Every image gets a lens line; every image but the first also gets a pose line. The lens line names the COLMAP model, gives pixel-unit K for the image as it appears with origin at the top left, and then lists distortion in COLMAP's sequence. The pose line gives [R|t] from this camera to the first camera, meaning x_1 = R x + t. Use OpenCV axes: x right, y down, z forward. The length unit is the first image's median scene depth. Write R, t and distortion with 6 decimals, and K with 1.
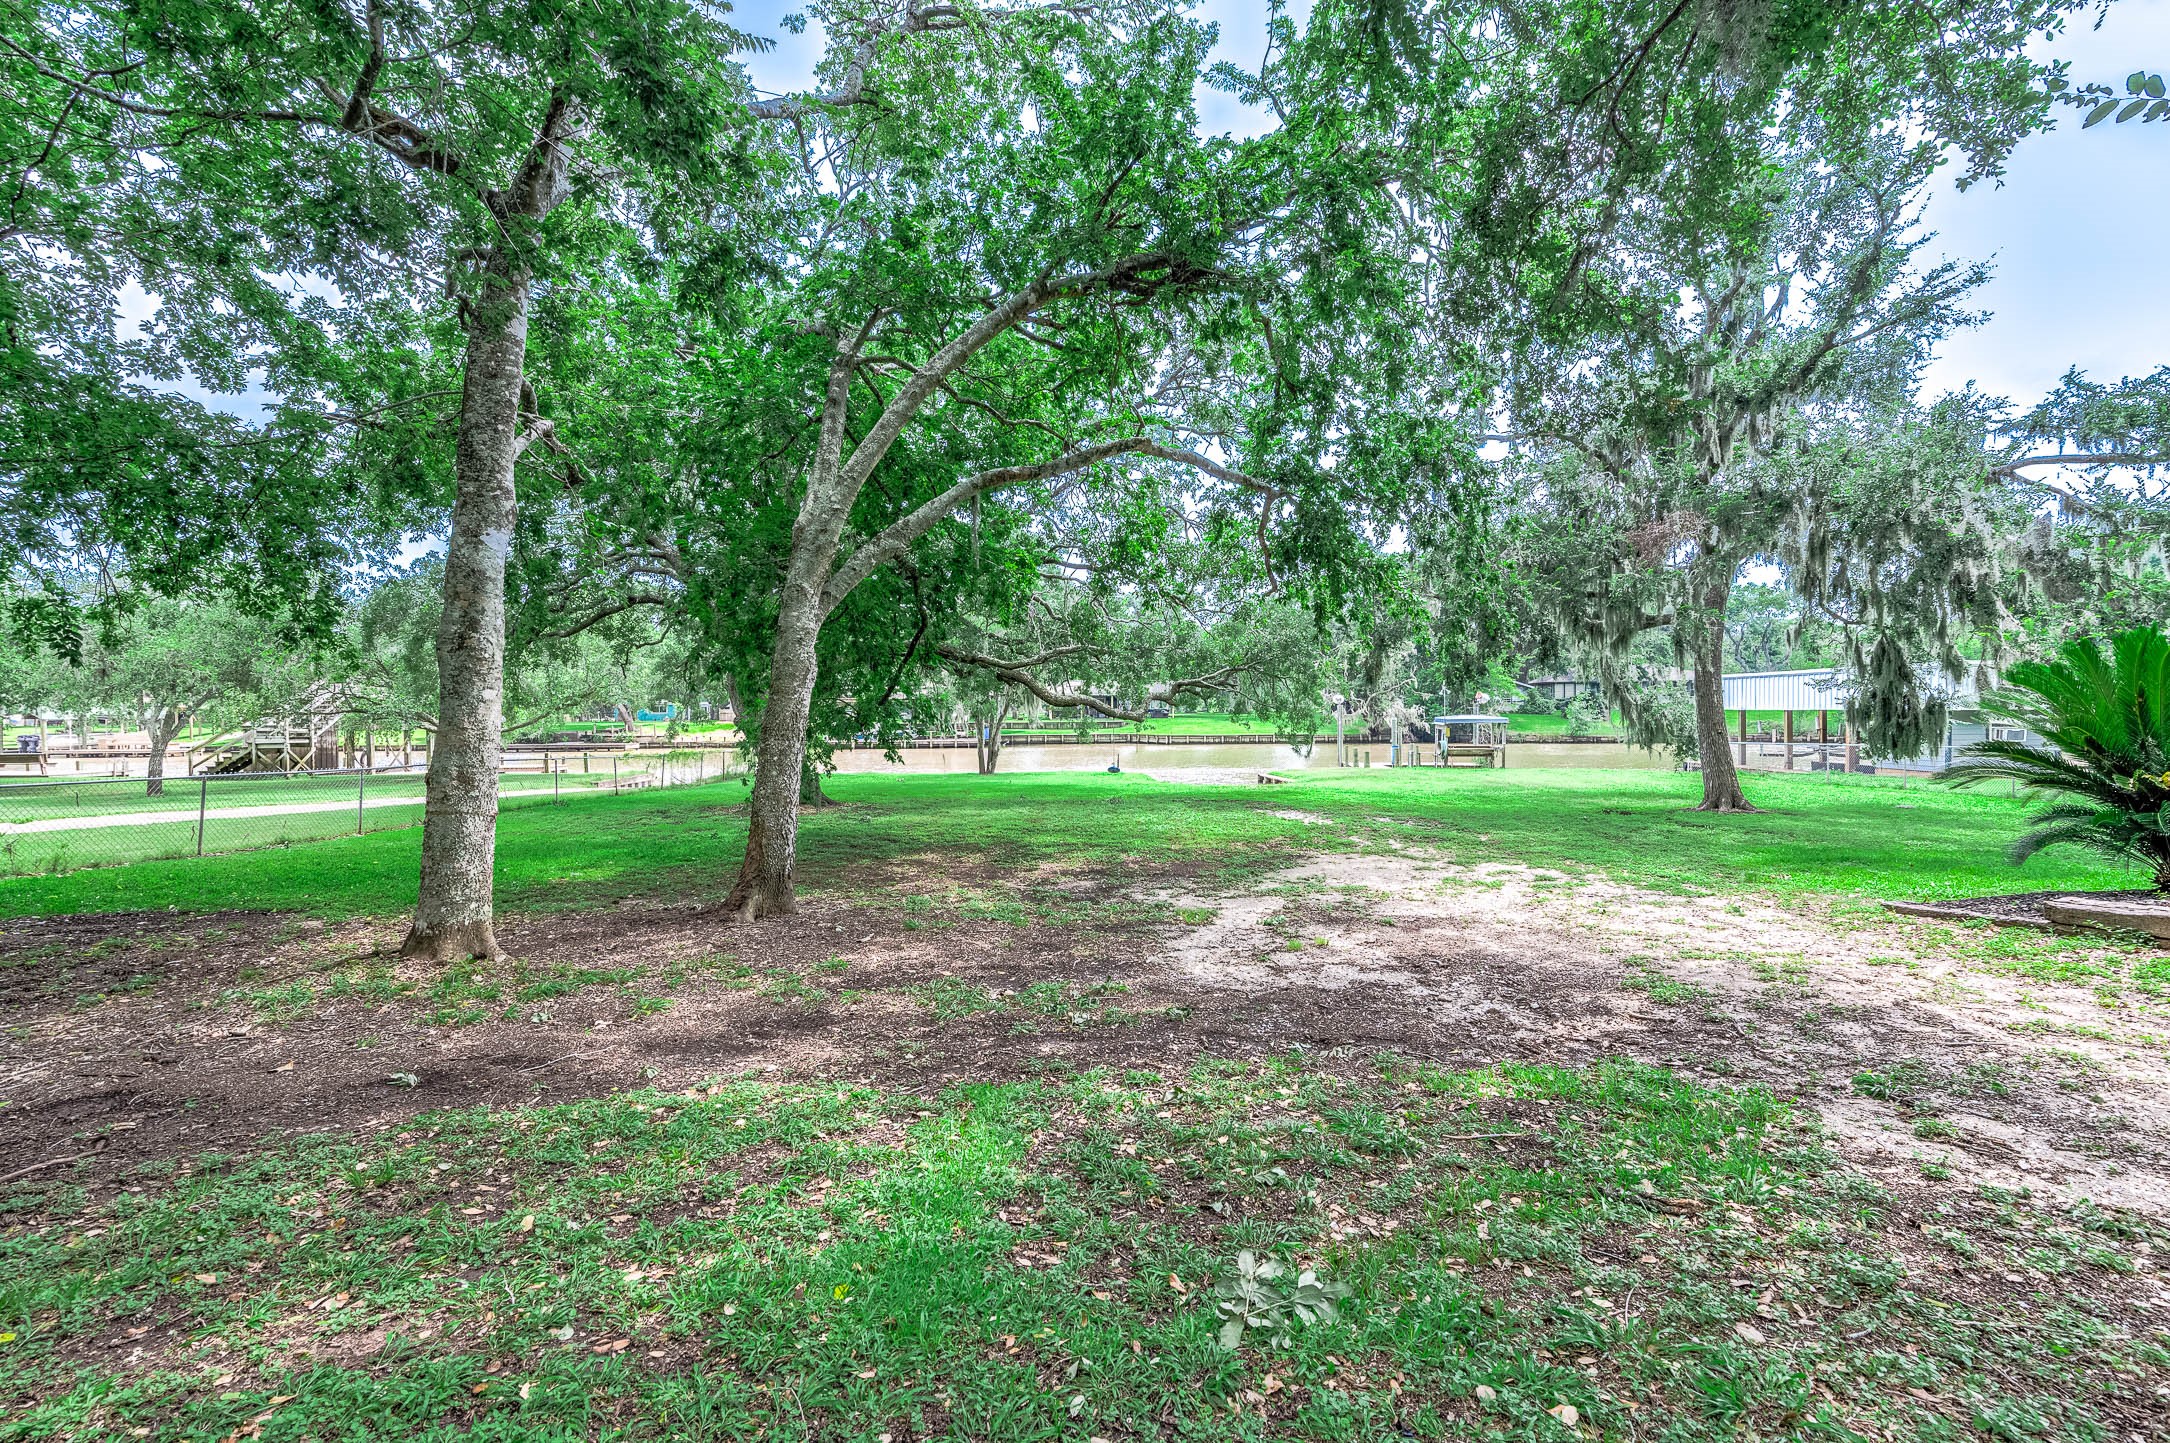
lens RADIAL K [[920.5, 0, 1089.4], [0, 920.5, 717.8], [0, 0, 1]] dist [-0.001560, -0.000130]
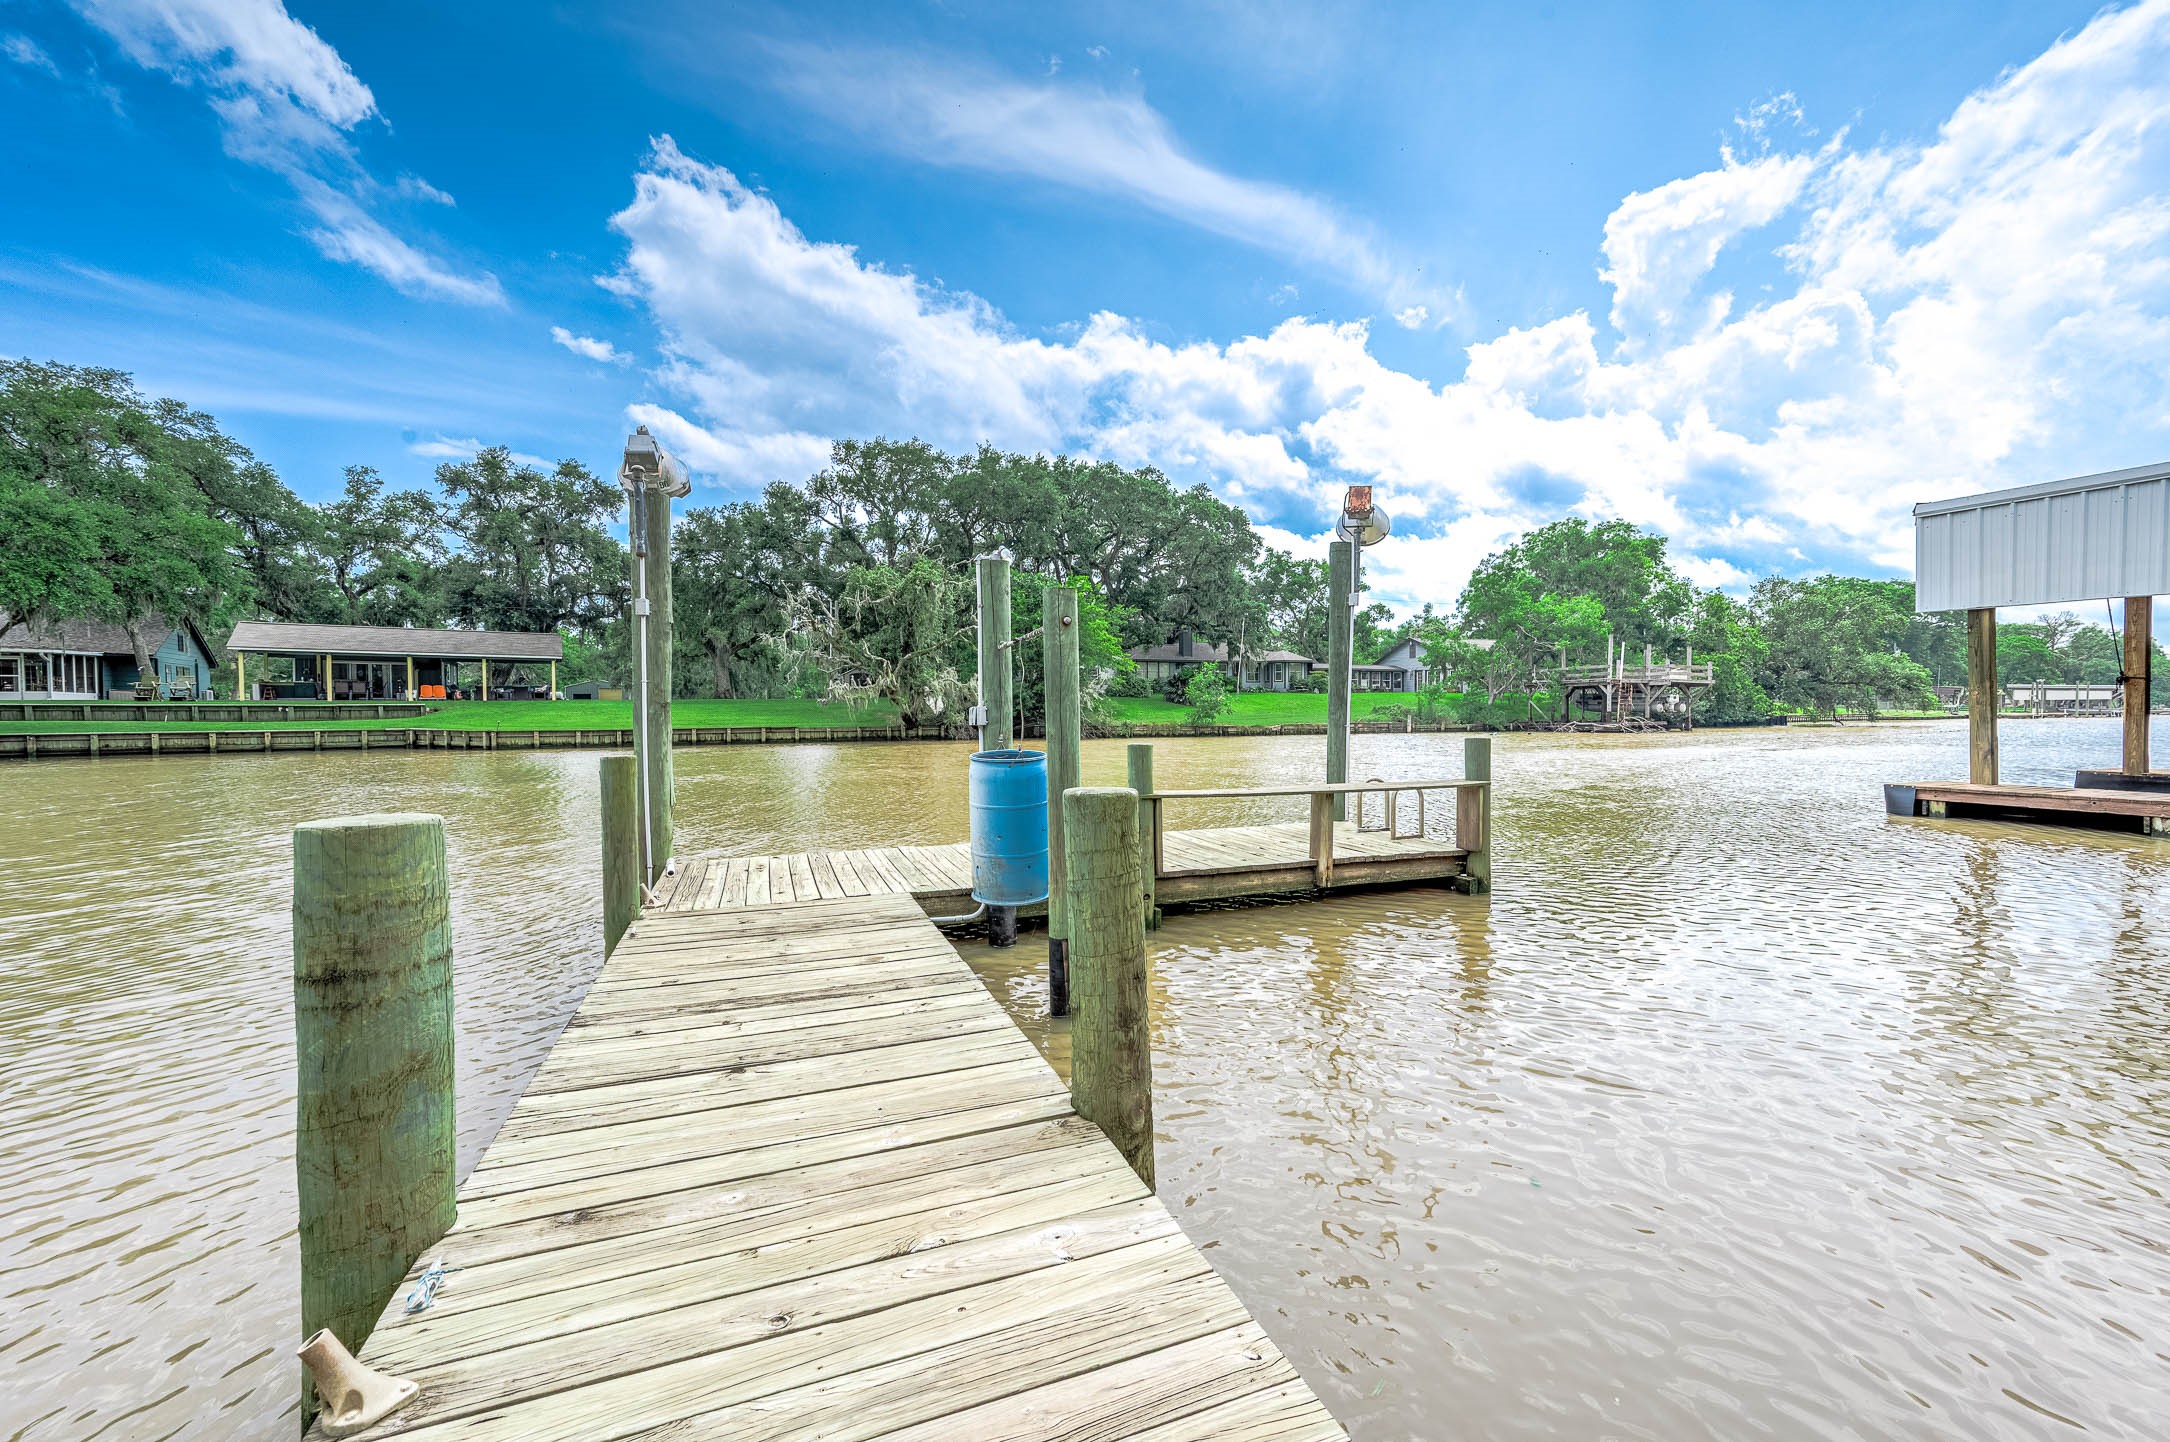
lens RADIAL K [[848.2, 0, 1085.8], [0, 848.2, 728.0], [0, 0, 1]] dist [0.021220, 0.001279]
pose [[0.882232, -0.007470, 0.470756, 0.156987], [0.002270, 0.999930, 0.011614, 0.013744], [-0.470810, -0.009178, 0.882187, 0.478601]]
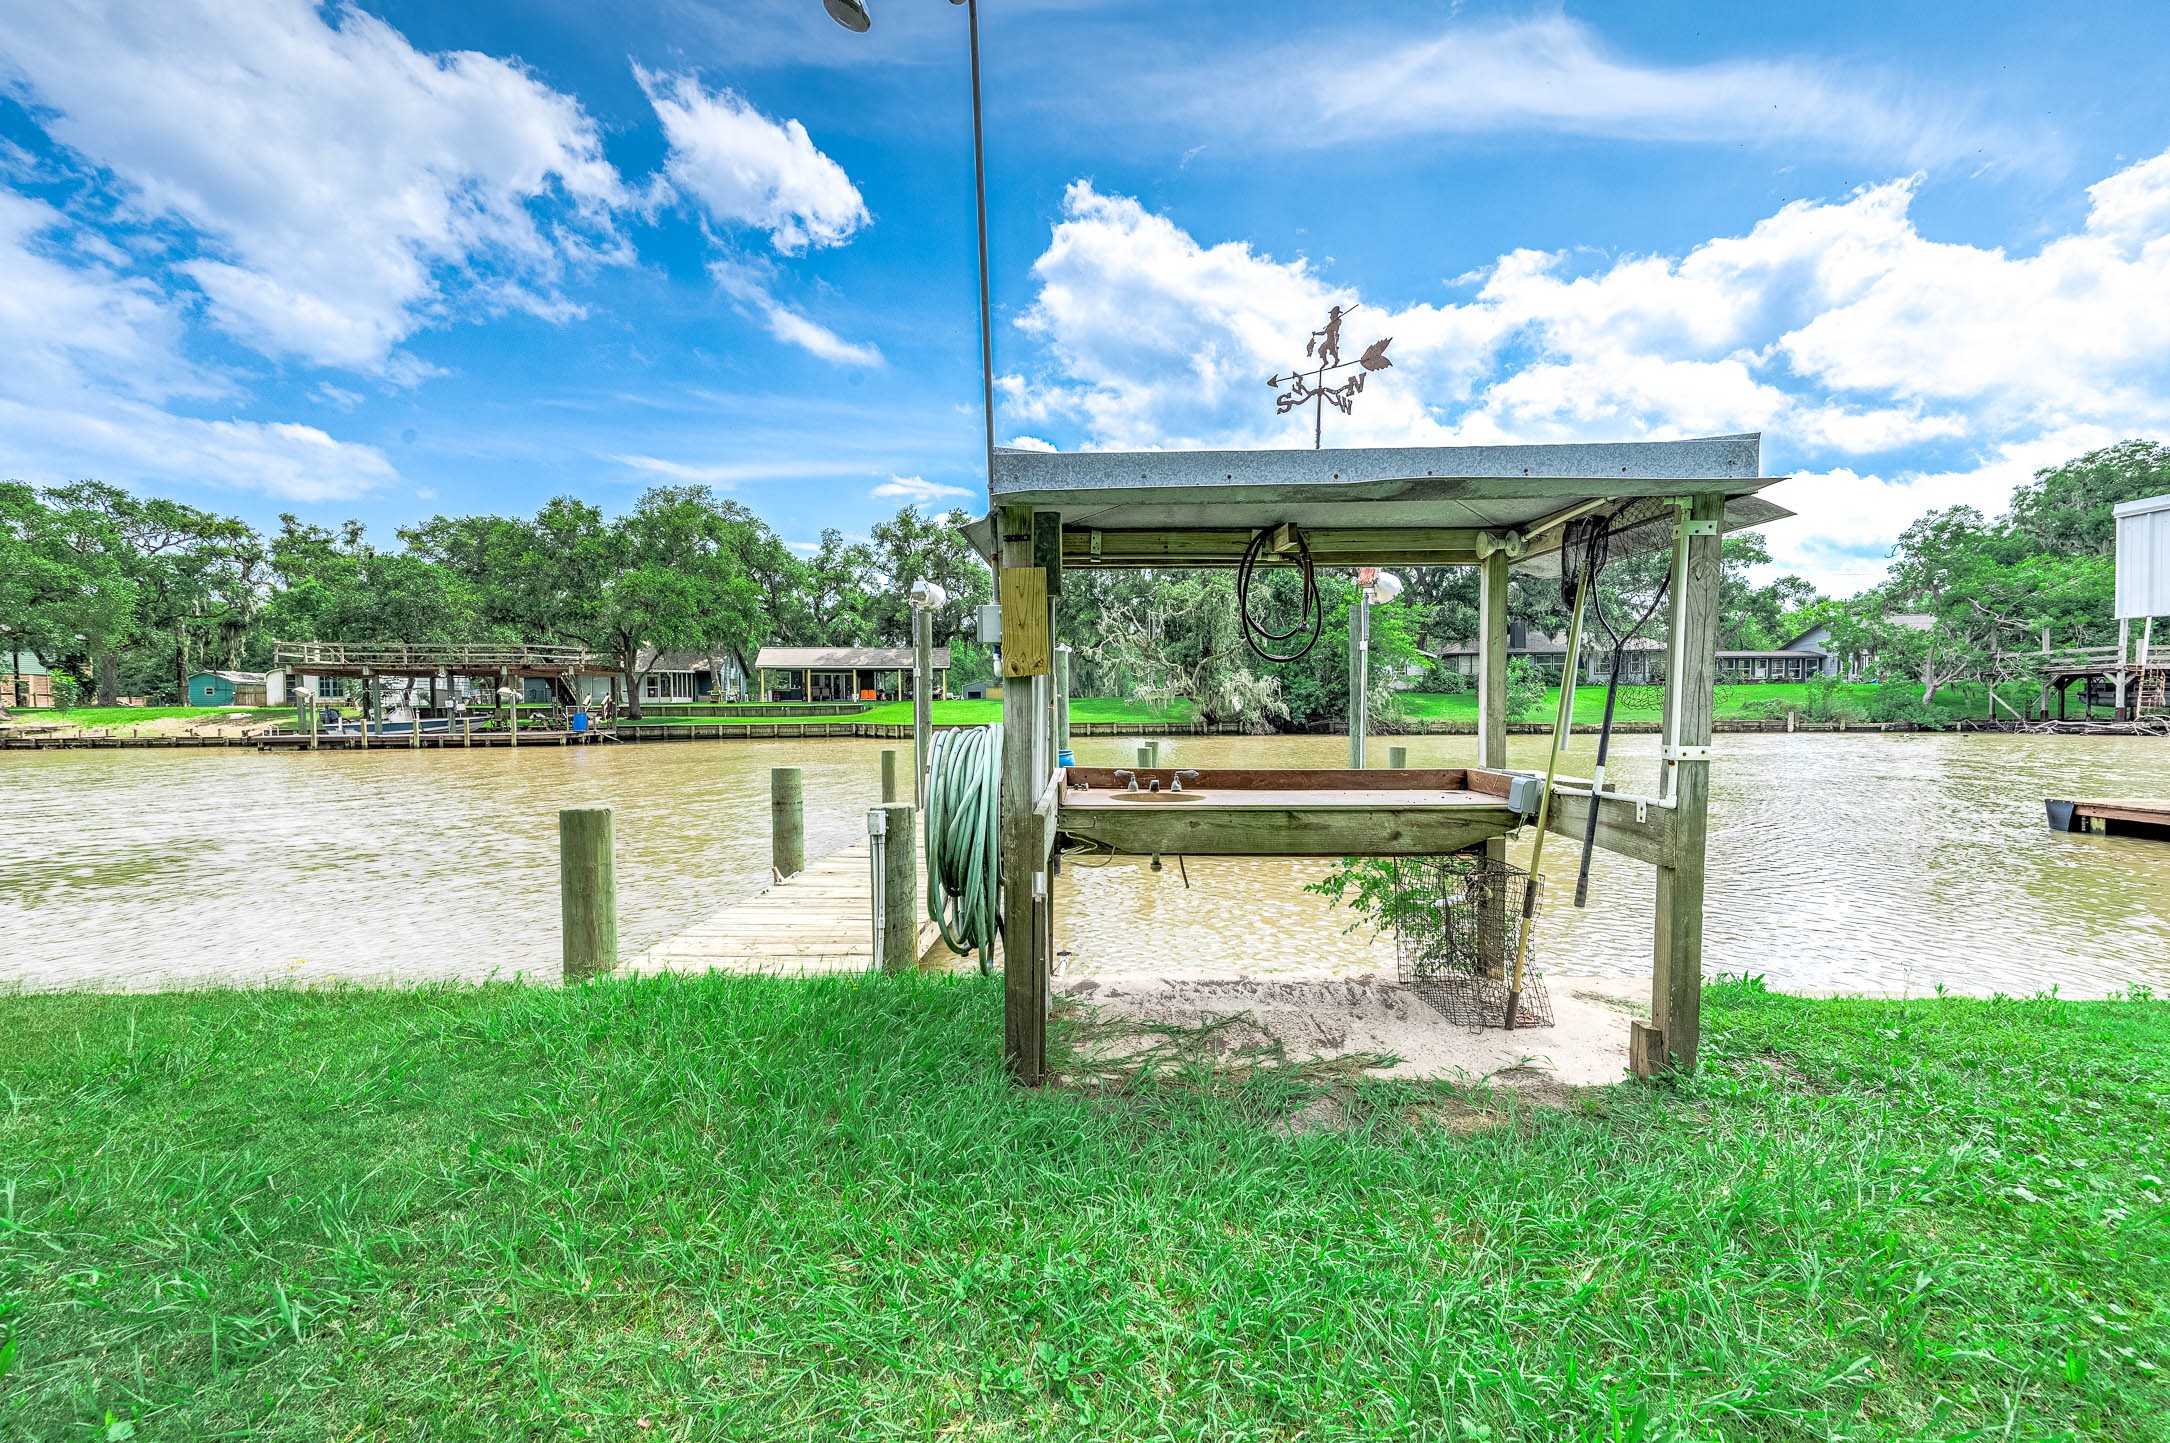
lens RADIAL K [[848.2, 0, 1092.0], [0, 848.2, 726.9], [0, 0, 1]] dist [0.021220, 0.001279]
pose [[0.996445, -0.003495, 0.084178, 0.179483], [0.001947, 0.999828, 0.018463, 0.010321], [-0.084228, -0.018233, 0.996280, 0.408444]]
